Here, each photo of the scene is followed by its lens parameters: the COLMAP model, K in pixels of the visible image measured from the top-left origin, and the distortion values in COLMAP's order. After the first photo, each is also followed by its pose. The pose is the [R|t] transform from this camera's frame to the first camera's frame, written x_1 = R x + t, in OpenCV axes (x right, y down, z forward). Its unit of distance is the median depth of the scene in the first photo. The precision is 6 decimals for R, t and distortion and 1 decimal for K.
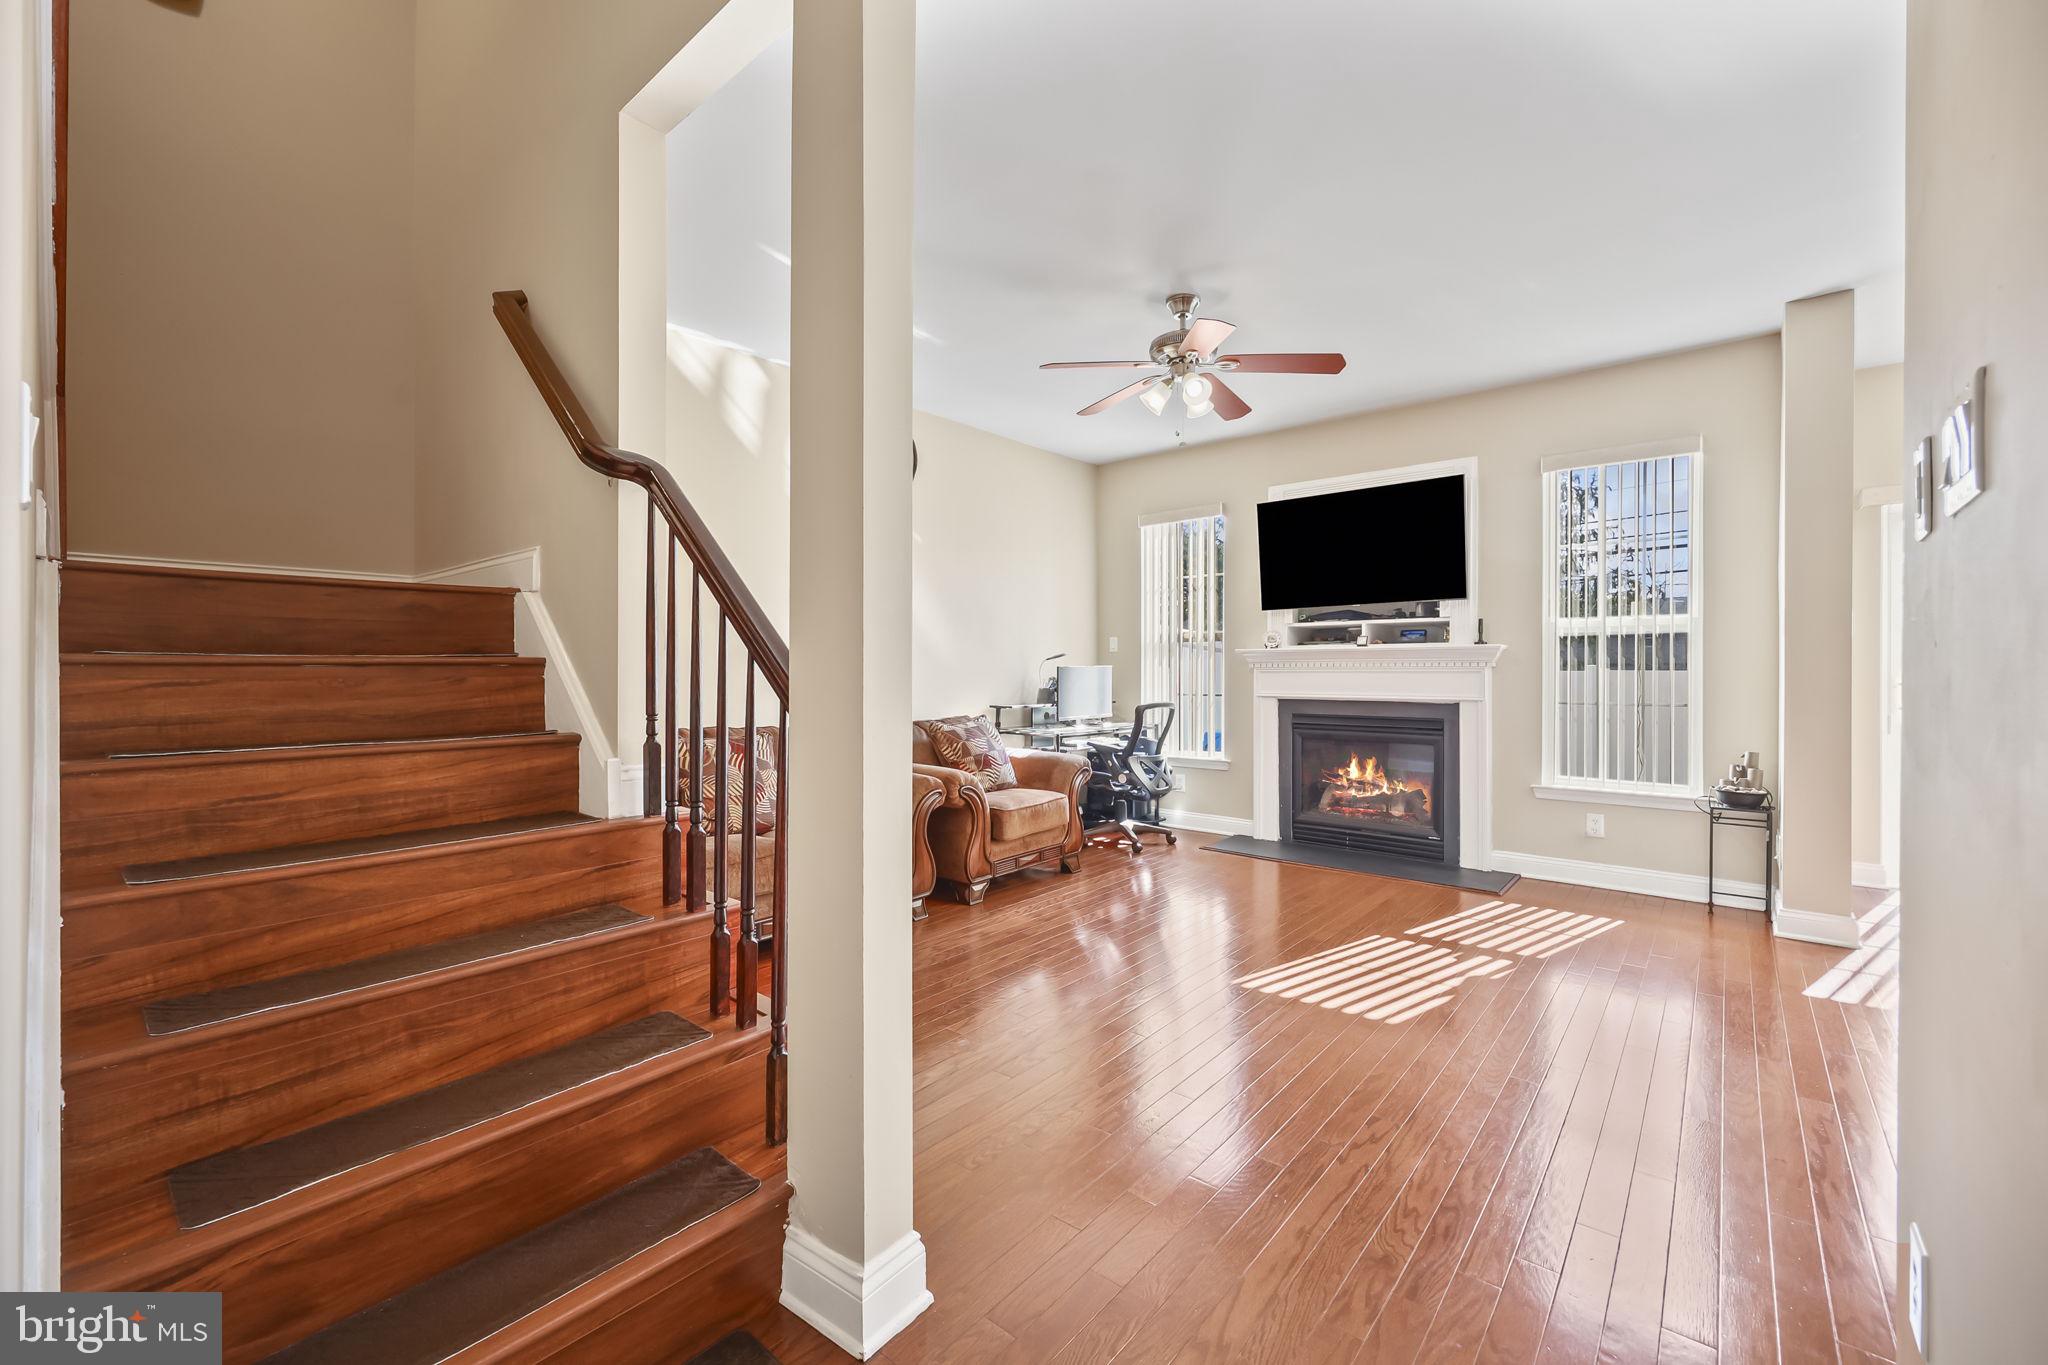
lens RADIAL K [[824.7, 0, 1024.7], [0, 824.7, 674.3], [0, 0, 1]] dist [-0.000417, -0.000066]
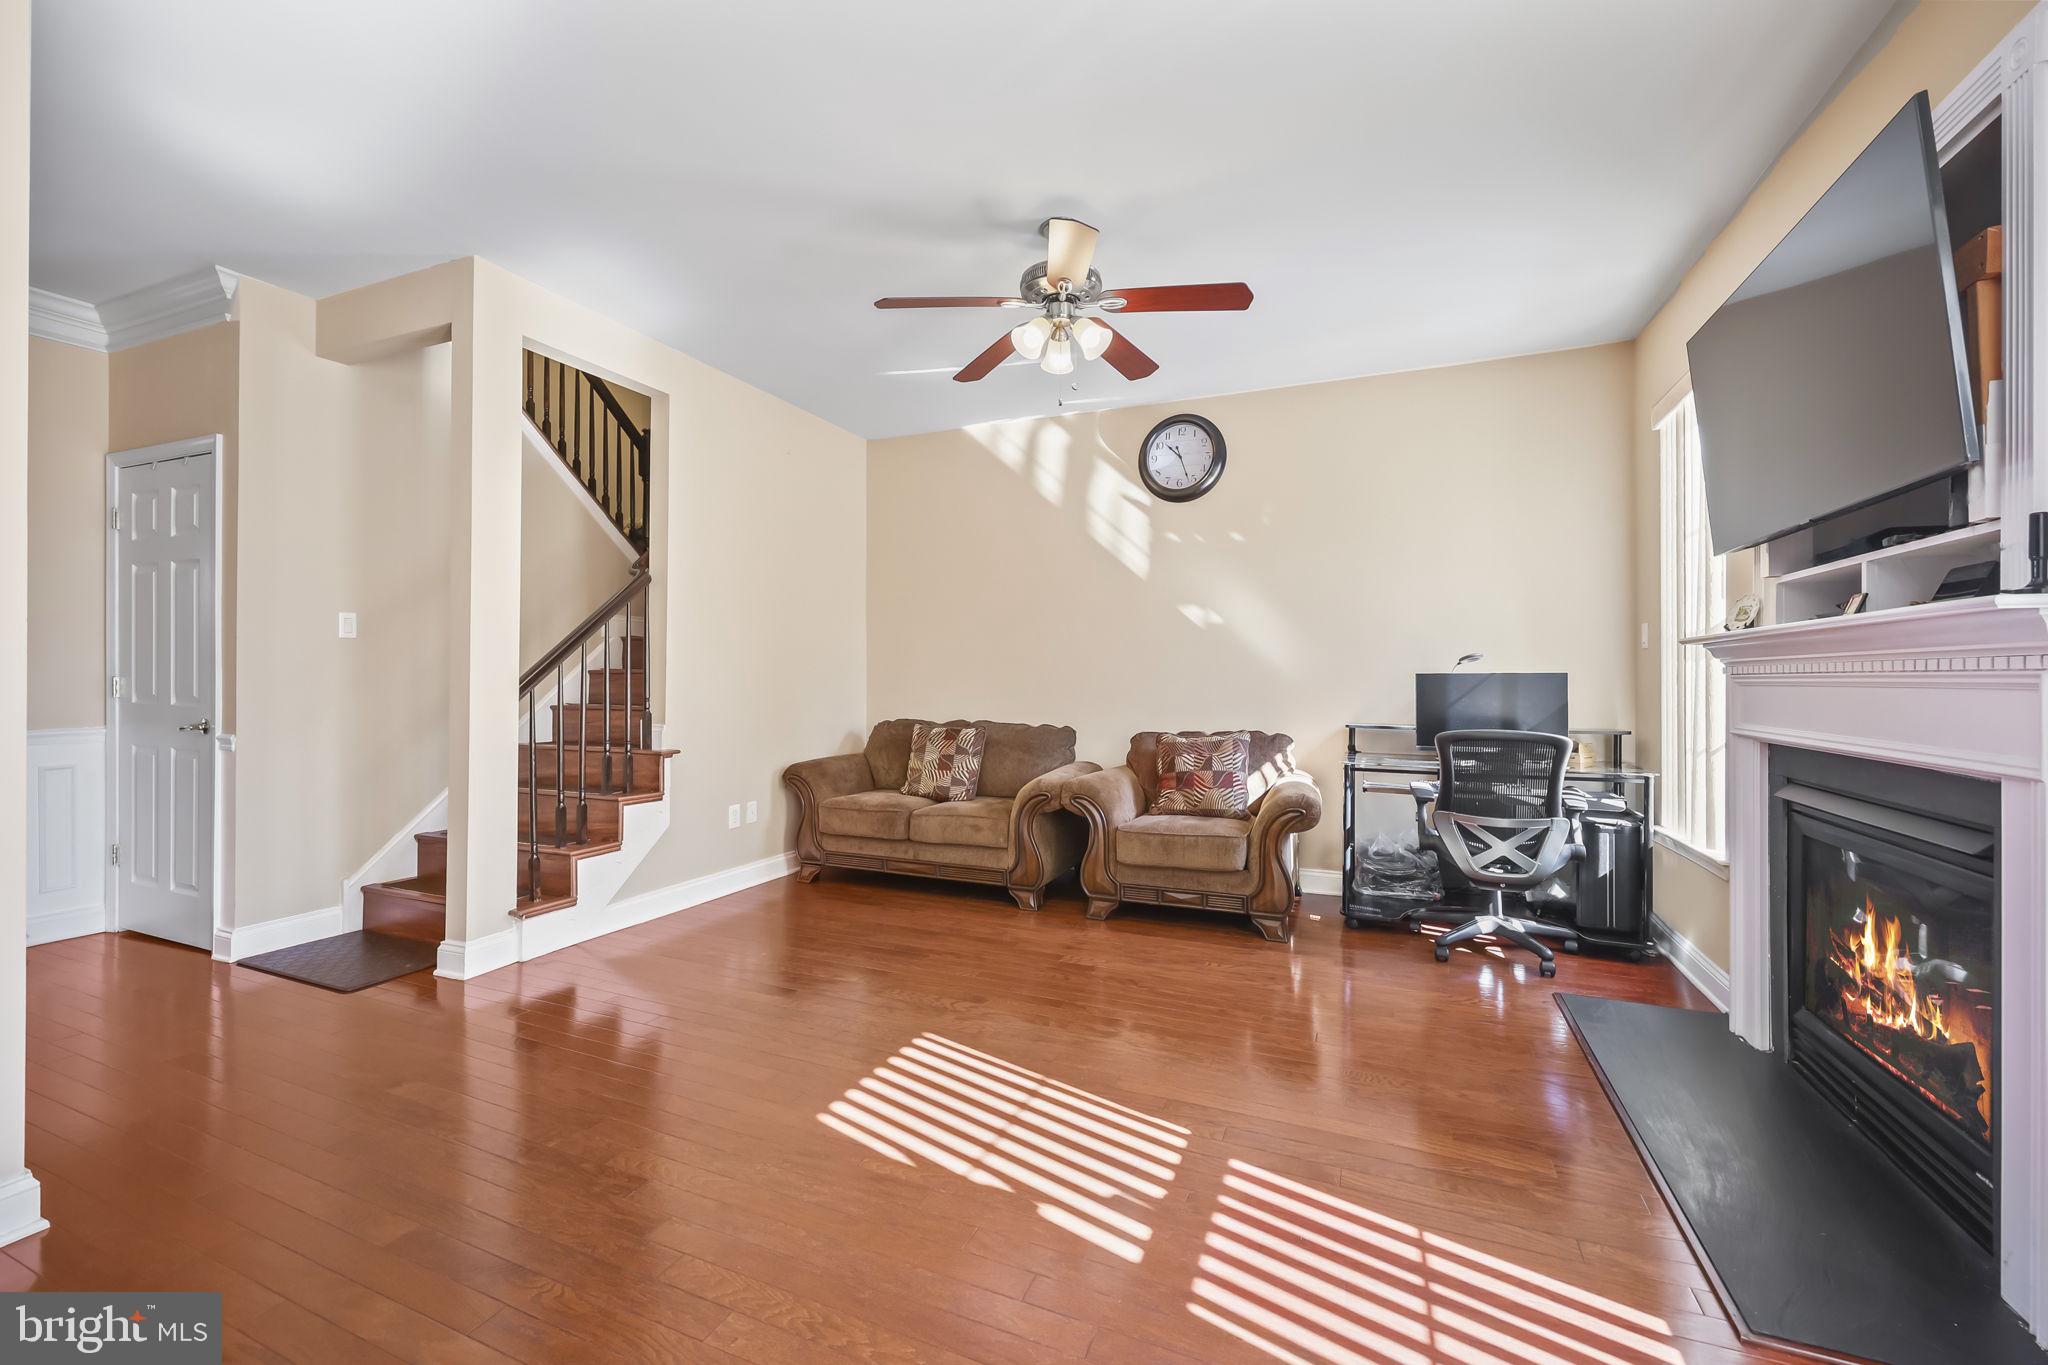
lens RADIAL K [[827.0, 0, 1024.0], [0, 827.0, 682.5], [0, 0, 1]] dist [-0.002167, 0.000006]
pose [[0.294067, 0.005784, -0.955767, 0.714423], [-0.009951, 0.999946, 0.002990, -0.001315], [0.955733, 0.008631, 0.294109, 0.536584]]
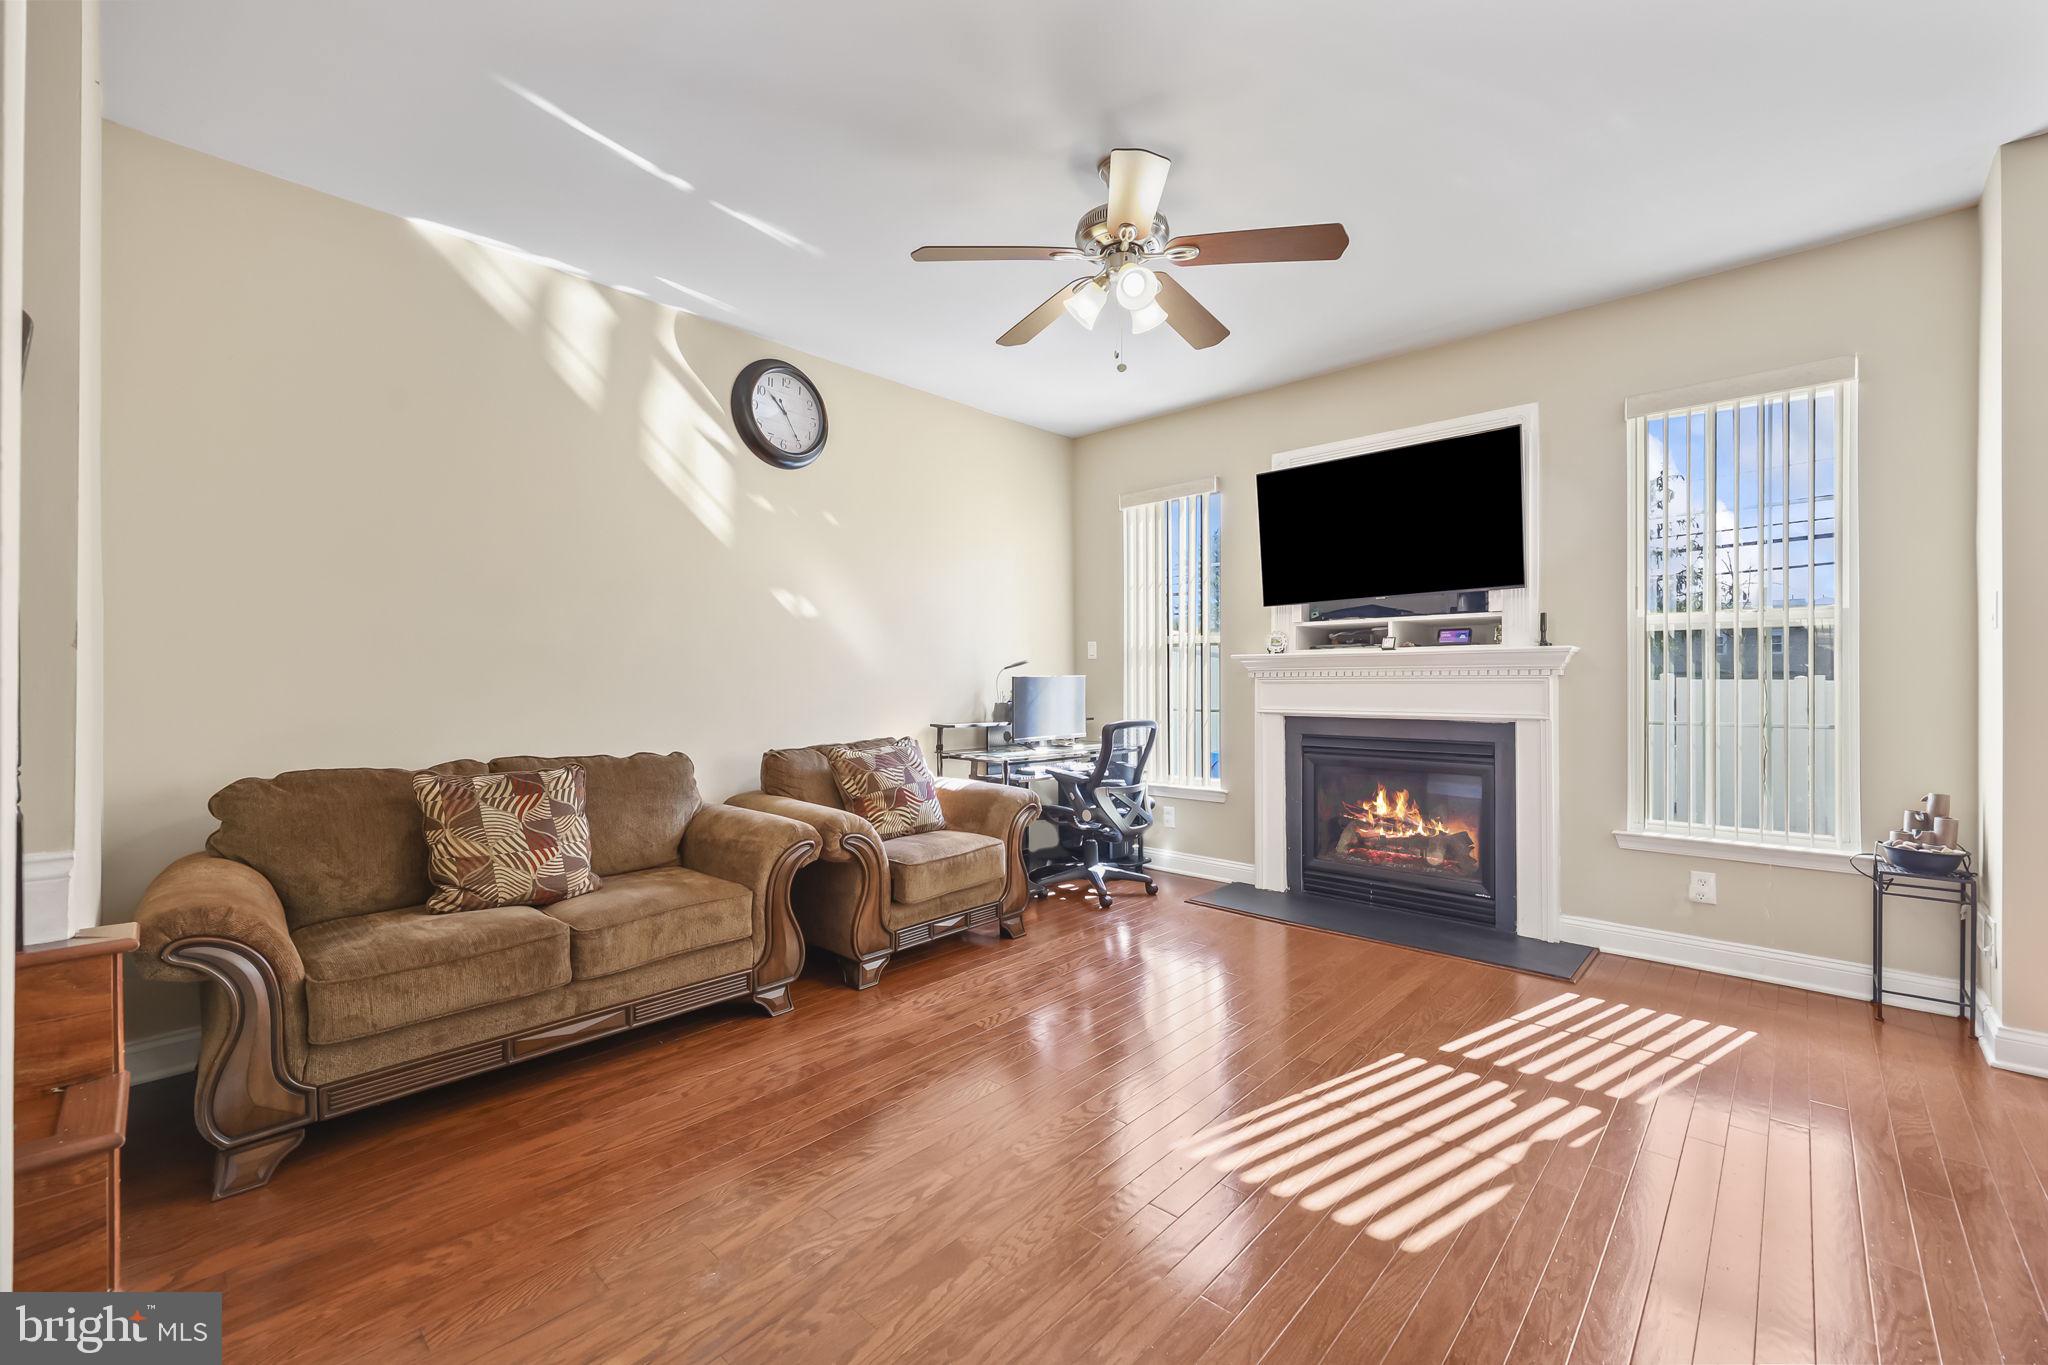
lens RADIAL K [[827.0, 0, 1024.0], [0, 827.0, 682.5], [0, 0, 1]] dist [-0.002167, 0.000006]
pose [[0.998884, -0.002397, -0.047172, 0.103633], [0.002261, 0.999993, -0.002921, -0.001421], [0.047179, 0.002811, 0.998882, 0.204752]]
